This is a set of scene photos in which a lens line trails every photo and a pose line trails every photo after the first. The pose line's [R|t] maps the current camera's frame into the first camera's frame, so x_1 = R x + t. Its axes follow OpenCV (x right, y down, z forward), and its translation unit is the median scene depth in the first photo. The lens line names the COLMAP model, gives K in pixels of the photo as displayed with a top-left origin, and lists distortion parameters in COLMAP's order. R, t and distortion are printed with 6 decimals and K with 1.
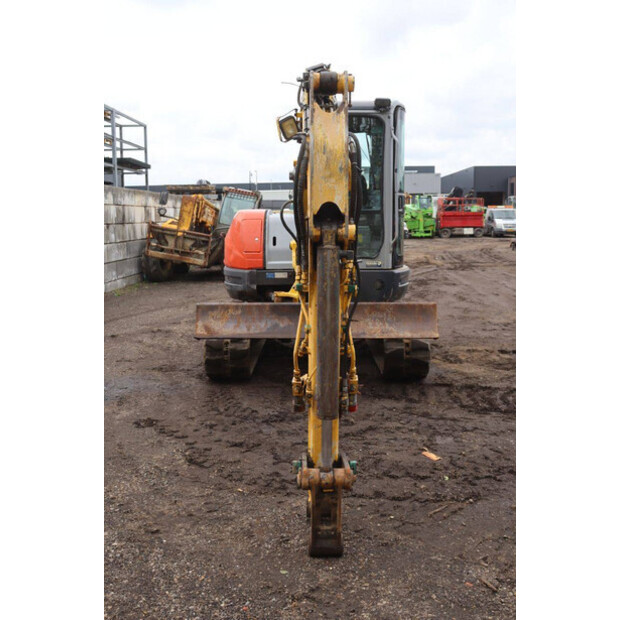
lens RADIAL K [[602.6, 0, 310.7], [0, 602.6, 308.8], [0, 0, 1]] dist [-0.066100, 0.000000]
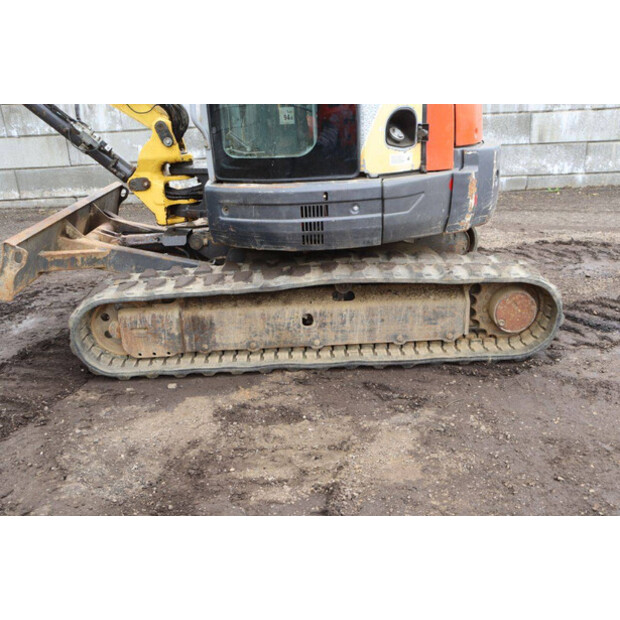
lens RADIAL K [[622.9, 0, 320.4], [0, 622.9, 316.2], [0, 0, 1]] dist [-0.020014, 0.000000]
pose [[0.047533, 0.349717, -0.935649, 0.751440], [-0.107172, 0.933086, 0.343315, -0.168403], [0.993104, 0.083957, 0.081832, 1.181412]]
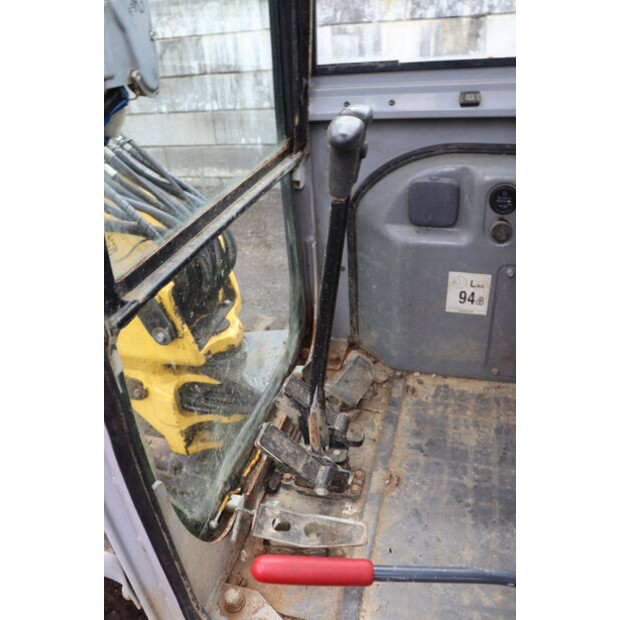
lens RADIAL K [[504.8, 0, 301.9], [0, 504.8, 321.8], [0, 0, 1]] dist [-0.158167, 0.115002]
pose [[-0.282804, 0.512547, -0.810752, 0.206925], [-0.077083, 0.830378, 0.551842, -0.225674], [0.956075, 0.218559, -0.195325, 1.156032]]
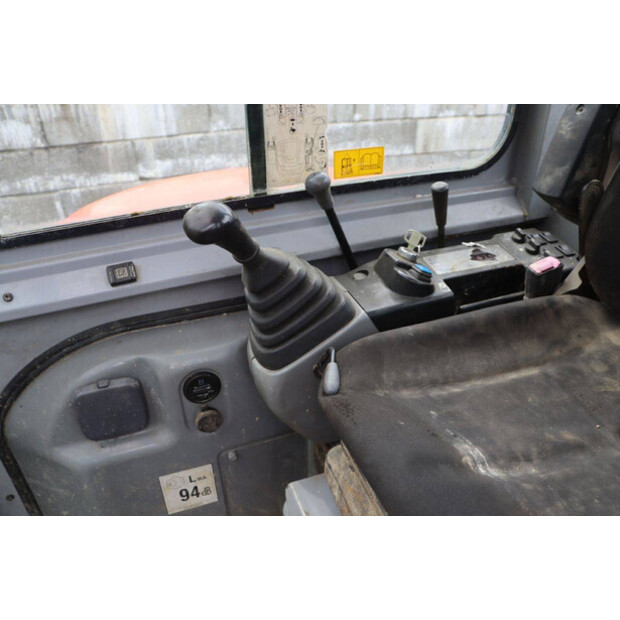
lens RADIAL K [[504.8, 0, 318.1], [0, 504.8, 317.1], [0, 0, 1]] dist [-0.158167, 0.115002]
pose [[0.365013, 0.483345, -0.795703, 0.131089], [-0.139025, 0.873388, 0.466760, -0.258498], [0.920564, -0.059752, 0.385995, 1.159029]]
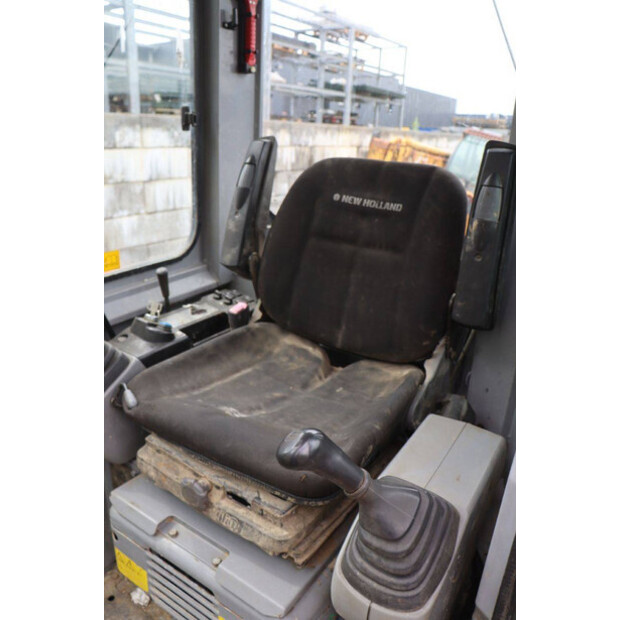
lens RADIAL K [[504.8, 0, 305.5], [0, 504.8, 312.6], [0, 0, 1]] dist [-0.158167, 0.115002]
pose [[0.830113, 0.218405, -0.513041, 0.178482], [-0.120445, 0.968609, 0.217461, -0.266567], [0.544431, -0.118724, 0.830361, 1.101033]]
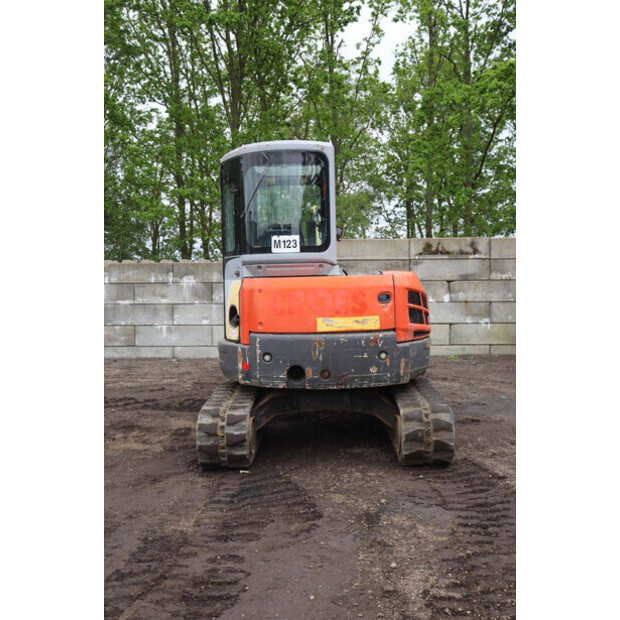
lens RADIAL K [[707.7, 0, 305.0], [0, 707.7, 313.9], [0, 0, 1]] dist [-0.016995, 0.000000]
pose [[-0.999764, 0.021744, -0.000311, 0.044926], [0.021279, 0.981130, 0.192174, -0.366576], [0.004484, 0.192122, -0.981361, 2.429122]]
